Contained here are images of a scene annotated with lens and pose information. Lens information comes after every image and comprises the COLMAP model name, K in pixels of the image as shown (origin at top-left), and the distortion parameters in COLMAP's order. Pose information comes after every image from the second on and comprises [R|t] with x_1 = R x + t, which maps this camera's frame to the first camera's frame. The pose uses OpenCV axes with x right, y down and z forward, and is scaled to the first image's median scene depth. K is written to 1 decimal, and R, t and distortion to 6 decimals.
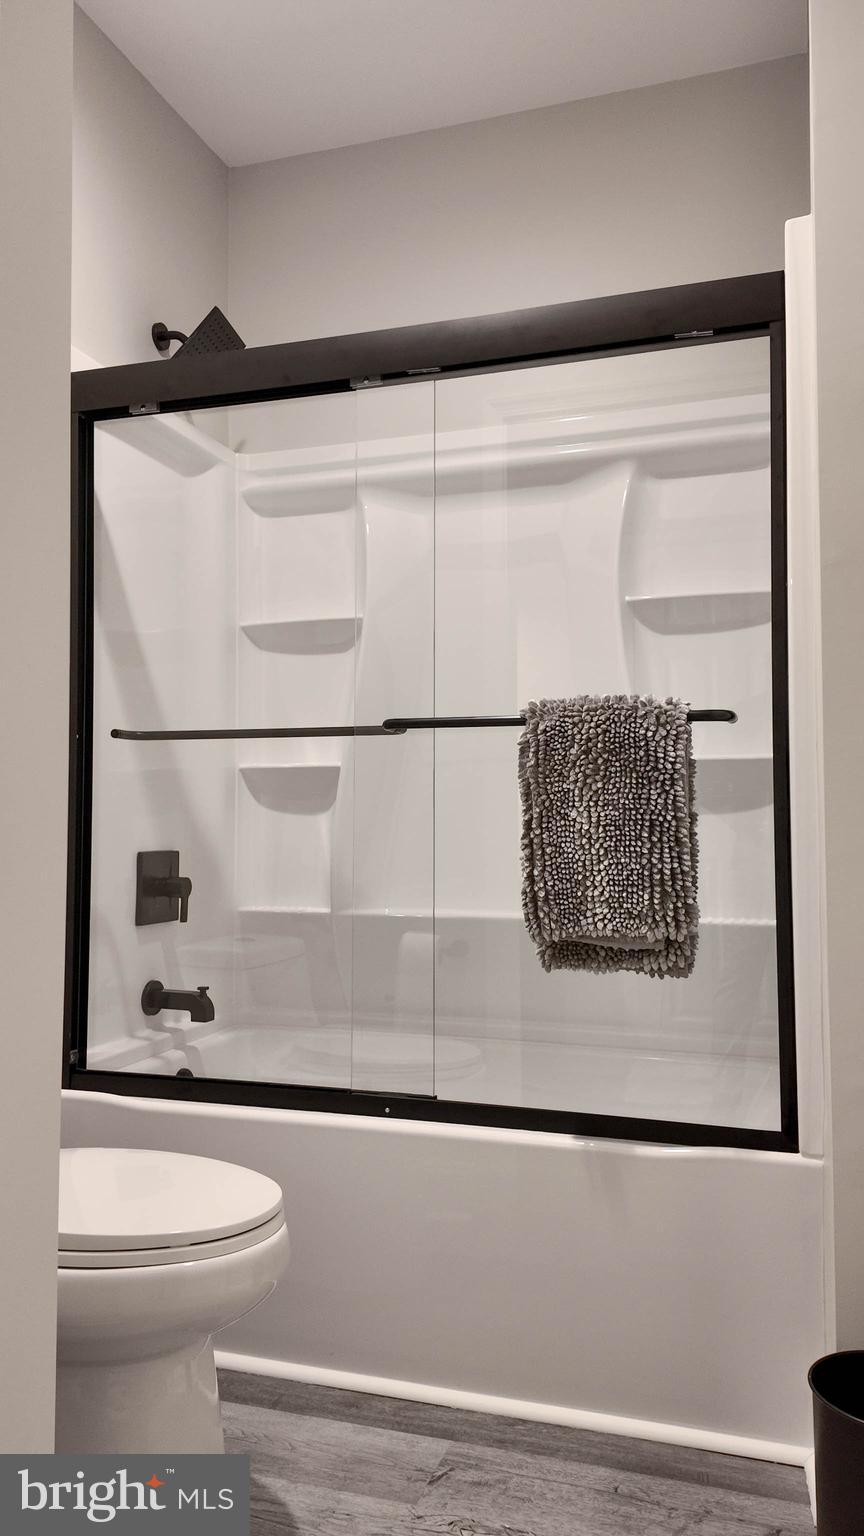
lens RADIAL K [[1126.9, 0, 432.0], [0, 1126.9, 768.0], [0, 0, 1]] dist [0.132790, -0.202536]
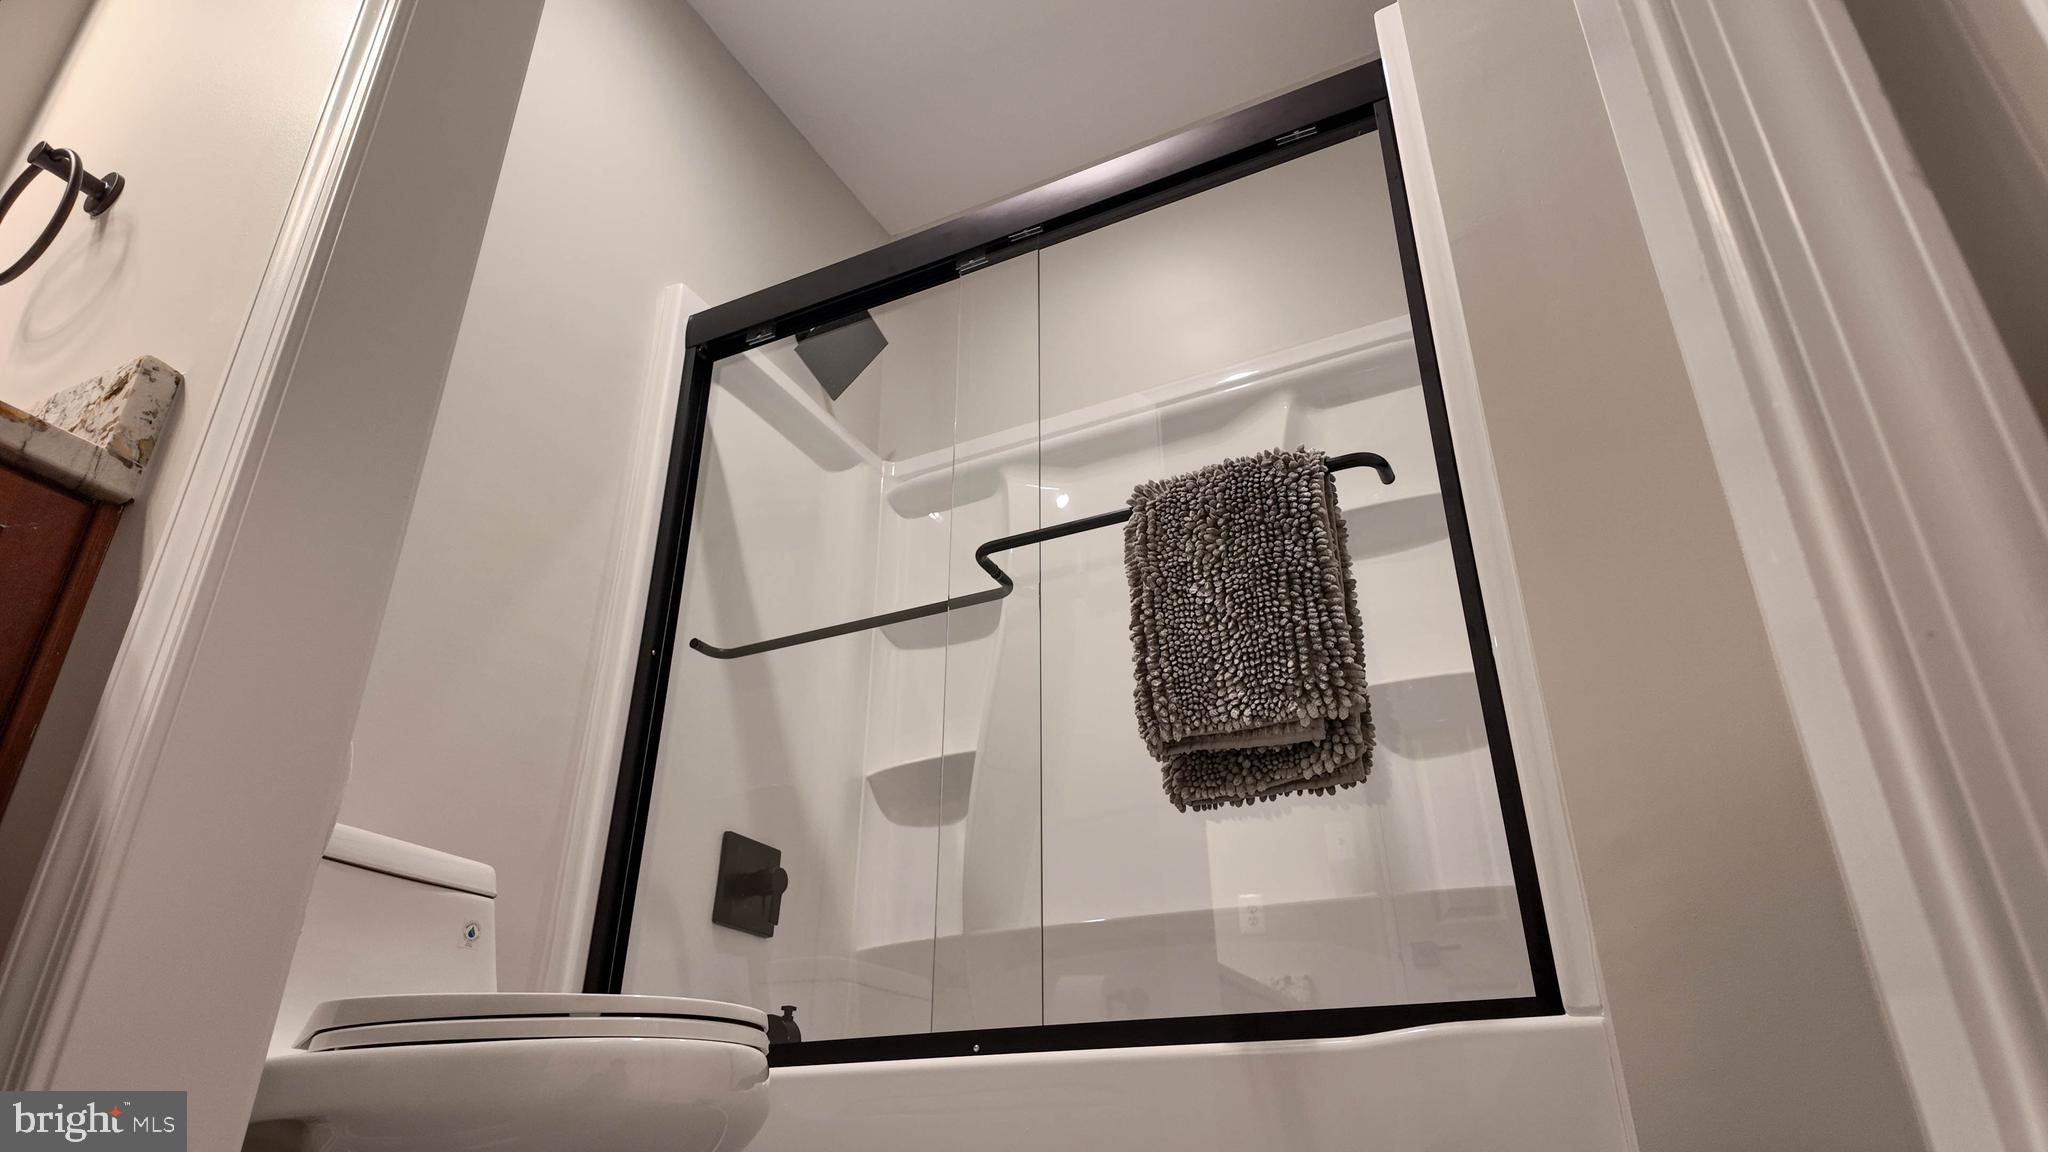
lens RADIAL K [[1194.9, 0, 1024.0], [0, 1194.9, 576.0], [0, 0, 1]] dist [0.083672, -0.081776]
pose [[0.989630, -0.065970, -0.127598, 0.117454], [0.008417, 0.913408, -0.406957, 0.376981], [0.143396, 0.401663, 0.904491, 0.226879]]
